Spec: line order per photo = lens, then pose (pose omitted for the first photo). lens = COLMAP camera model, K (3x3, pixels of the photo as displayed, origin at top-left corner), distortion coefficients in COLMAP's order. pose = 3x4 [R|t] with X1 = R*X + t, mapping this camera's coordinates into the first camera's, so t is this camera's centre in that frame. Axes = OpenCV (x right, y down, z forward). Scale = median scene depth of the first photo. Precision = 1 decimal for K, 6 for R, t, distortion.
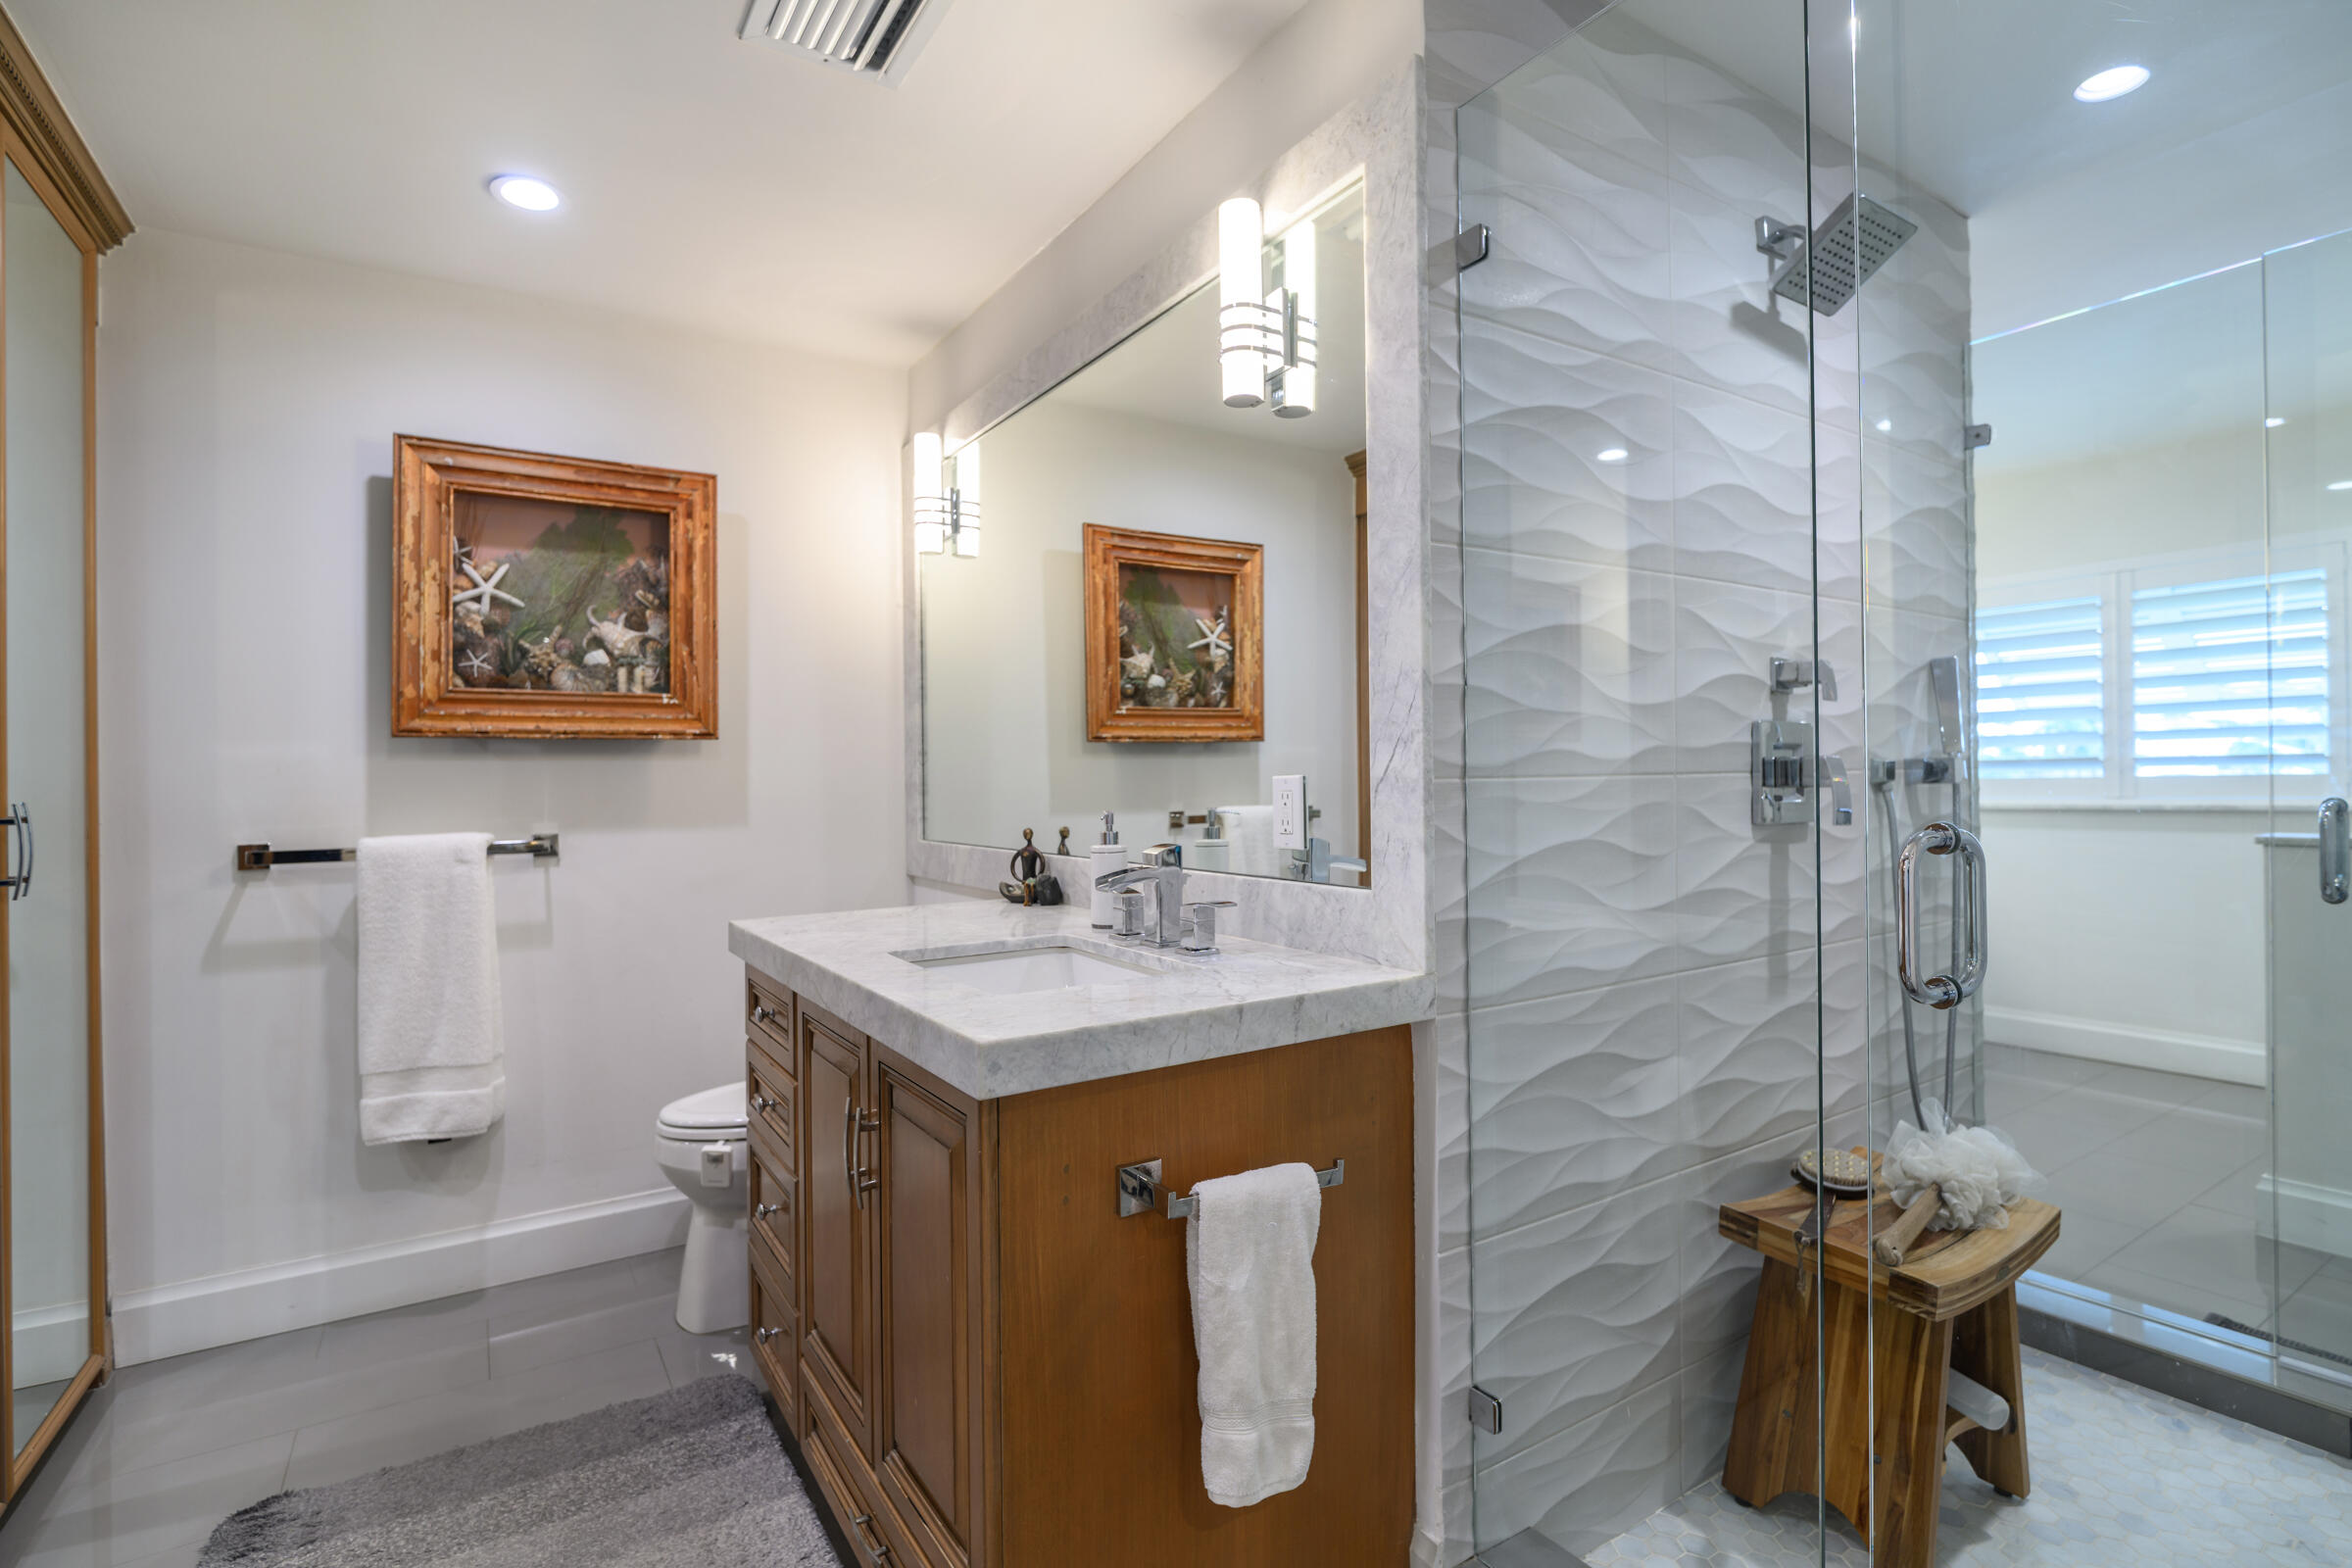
lens RADIAL K [[1055.8, 0, 1176.0], [0, 1055.8, 784.0], [0, 0, 1]] dist [-0.007527, -0.000624]
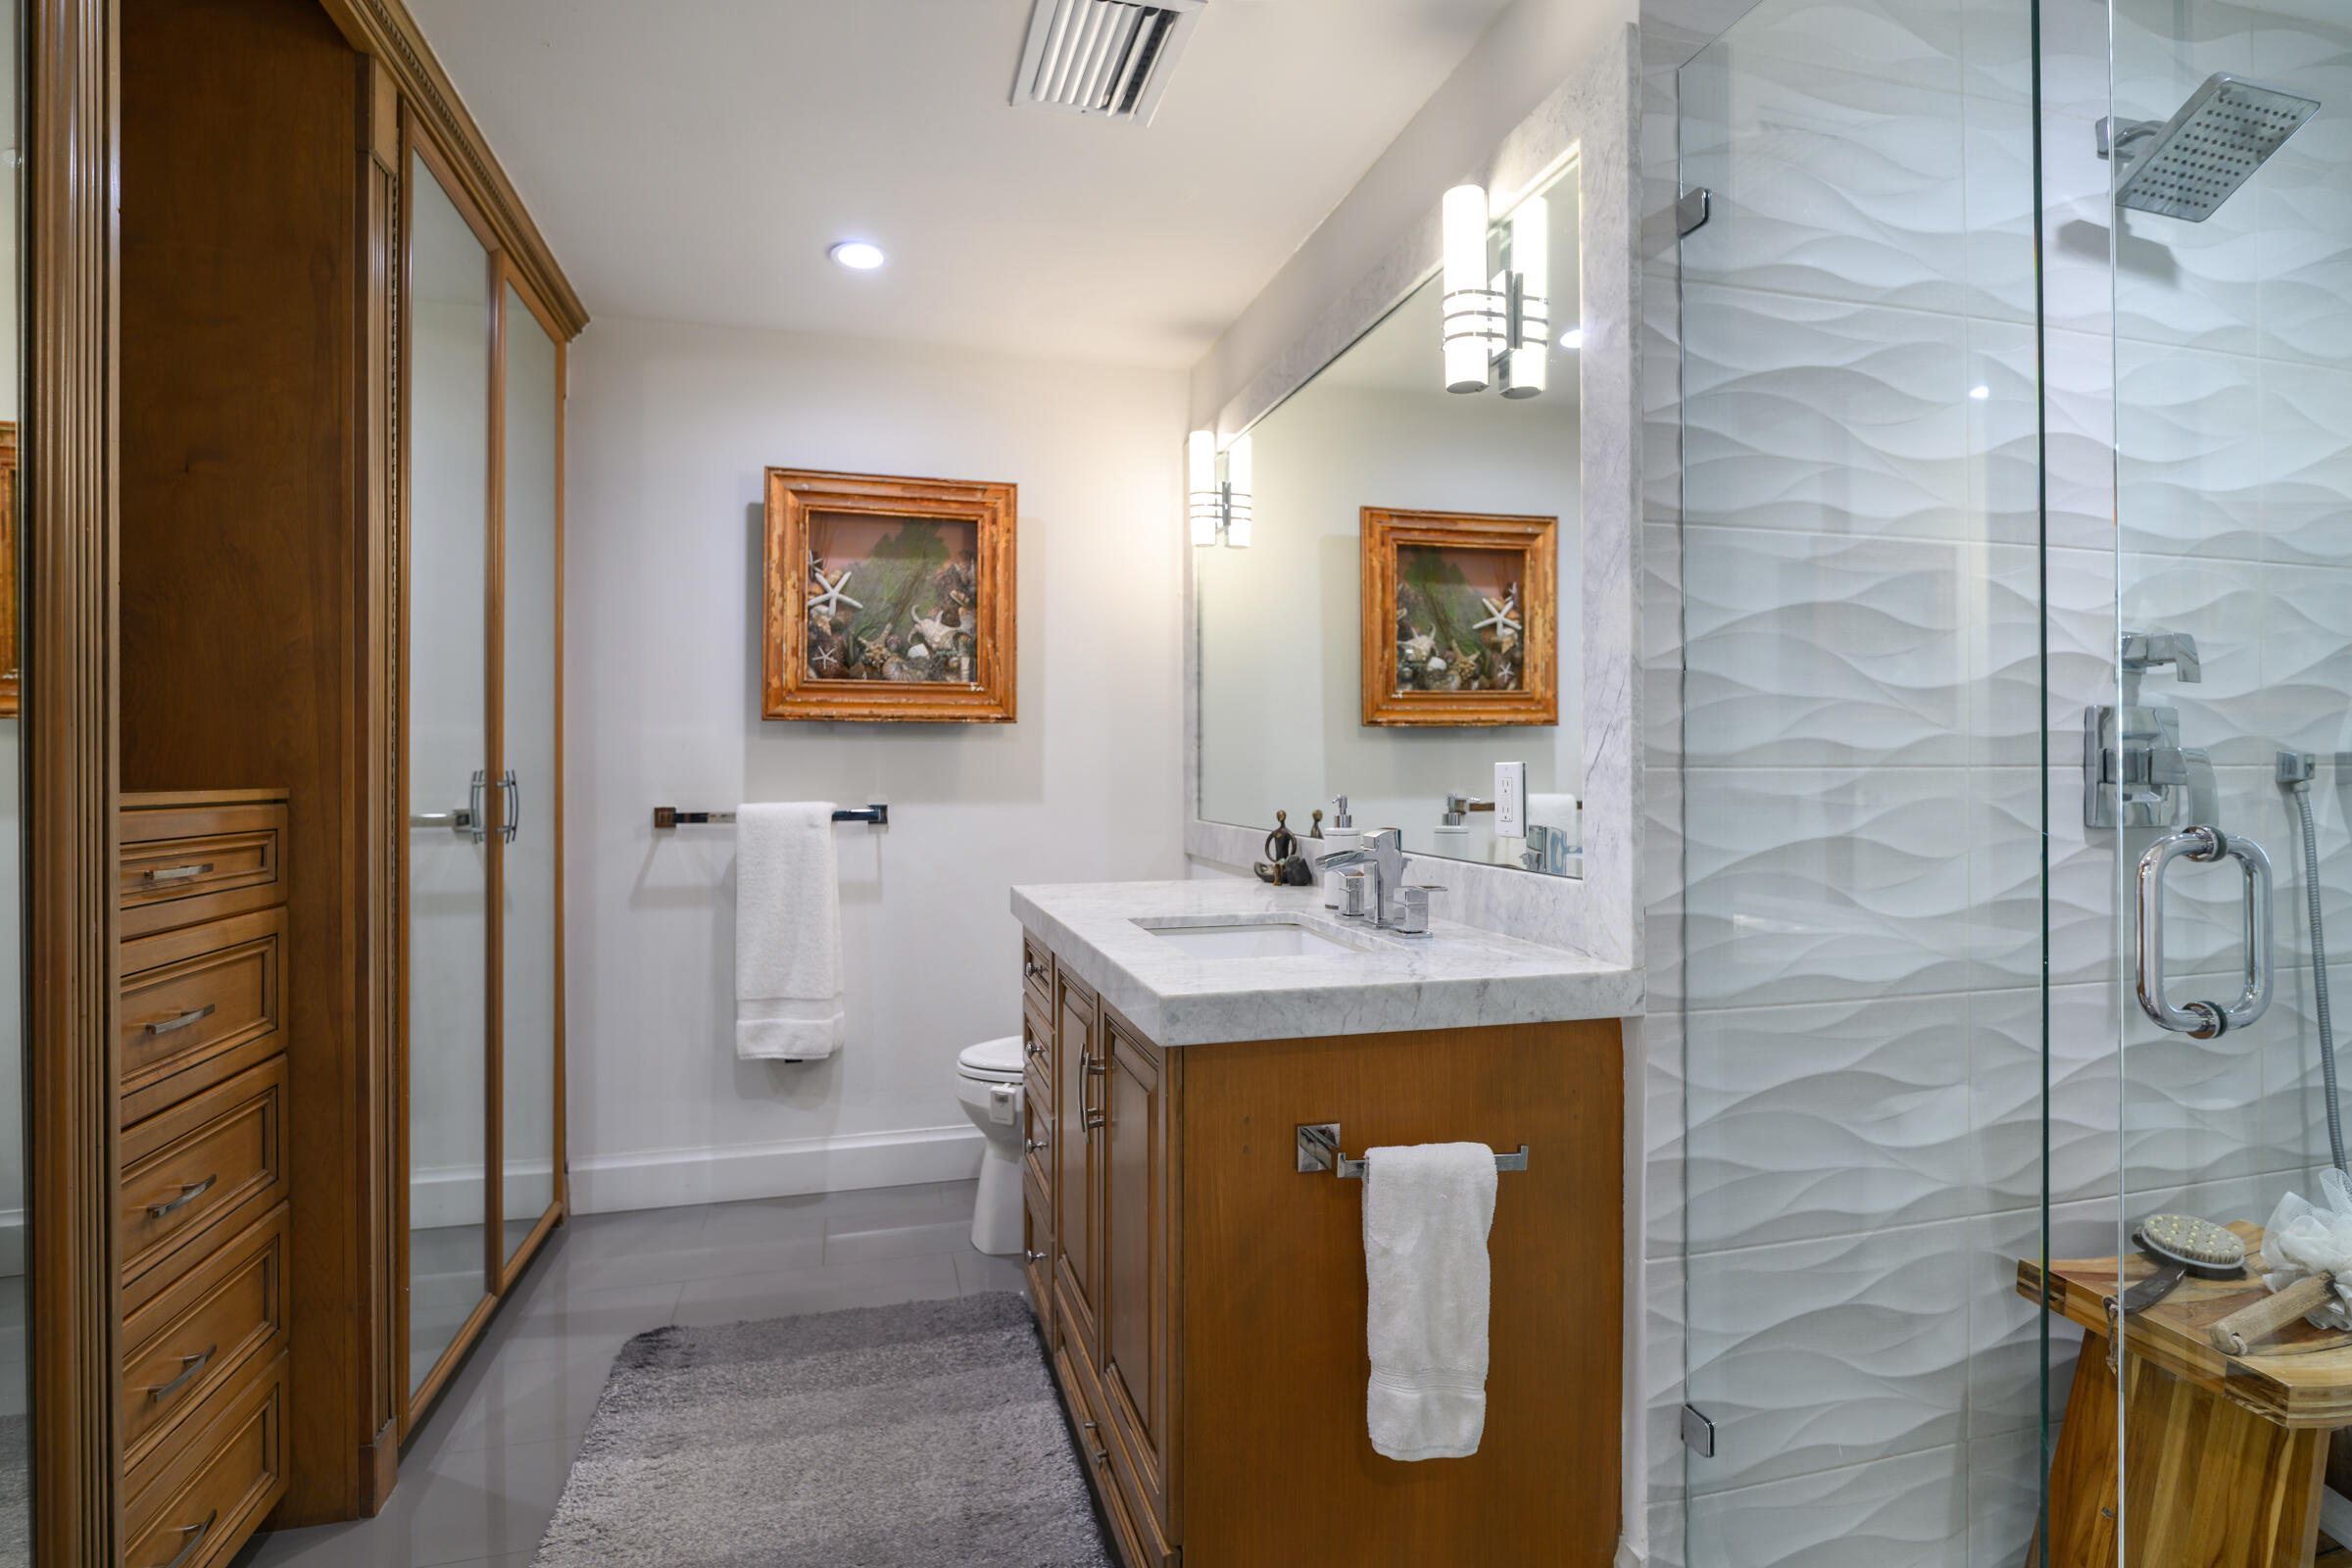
lens RADIAL K [[1097.0, 0, 1183.6], [0, 1097.0, 773.4], [0, 0, 1]] dist [-0.004725, -0.001326]
pose [[0.955063, 0.016002, -0.295970, 0.109744], [-0.014488, 0.999868, 0.007305, -0.000587], [0.296048, -0.002689, 0.955169, -0.067196]]
